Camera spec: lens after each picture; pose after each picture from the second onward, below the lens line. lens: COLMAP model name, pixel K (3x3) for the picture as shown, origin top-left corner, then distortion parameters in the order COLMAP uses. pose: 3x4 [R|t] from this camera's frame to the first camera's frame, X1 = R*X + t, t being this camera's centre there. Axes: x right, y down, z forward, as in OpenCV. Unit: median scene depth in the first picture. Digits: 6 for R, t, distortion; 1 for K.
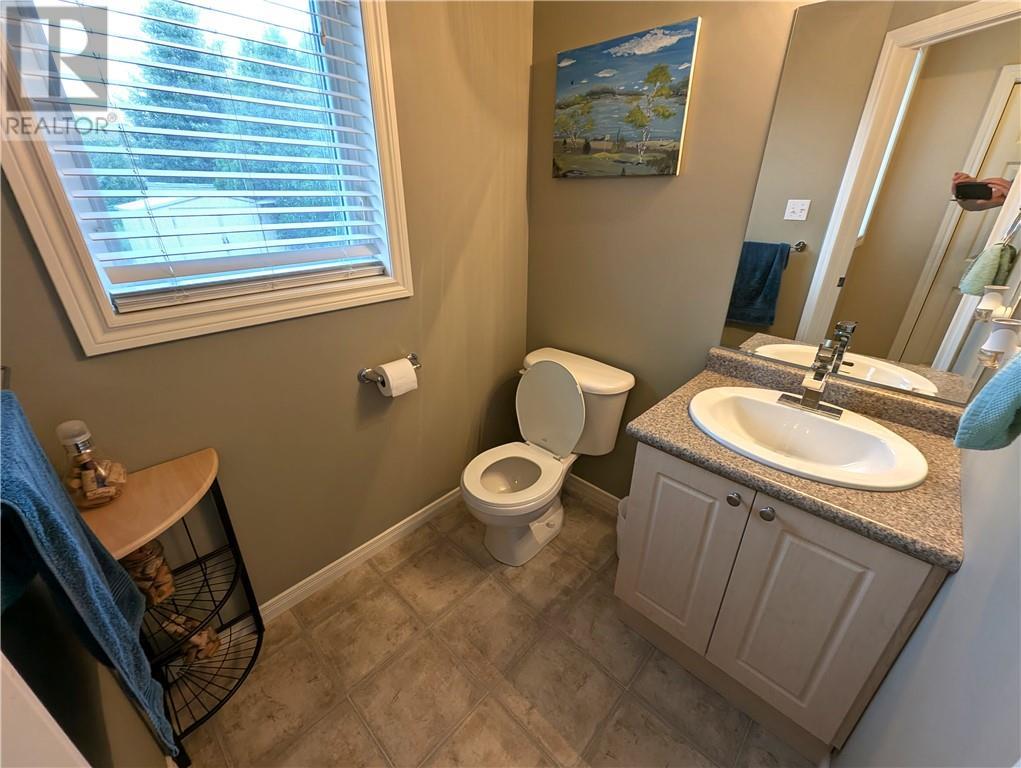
lens RADIAL K [[418.4, 0, 511.5], [0, 418.4, 383.4], [0, 0, 1]] dist [-0.002643, -0.001725]
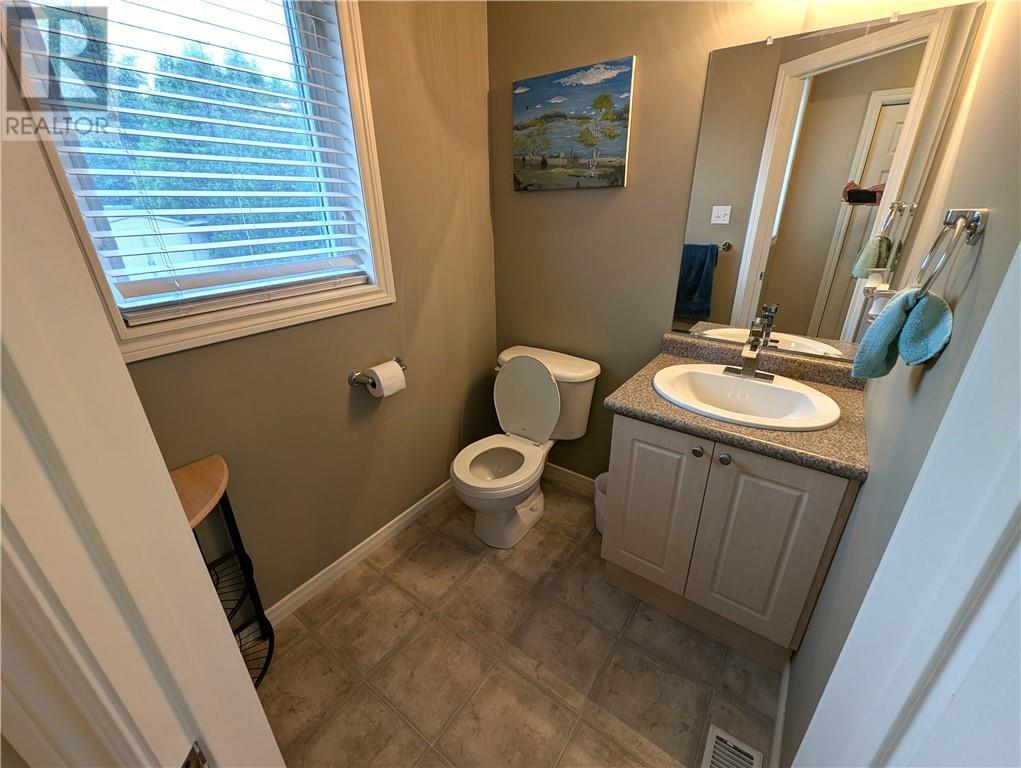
lens RADIAL K [[422.7, 0, 509.2], [0, 422.7, 384.3], [0, 0, 1]] dist [-0.004525, -0.002664]
pose [[0.990750, -0.070784, 0.115773, -0.096879], [0.073930, 0.996996, -0.023103, 0.052339], [-0.113789, 0.031448, 0.993007, -0.110354]]
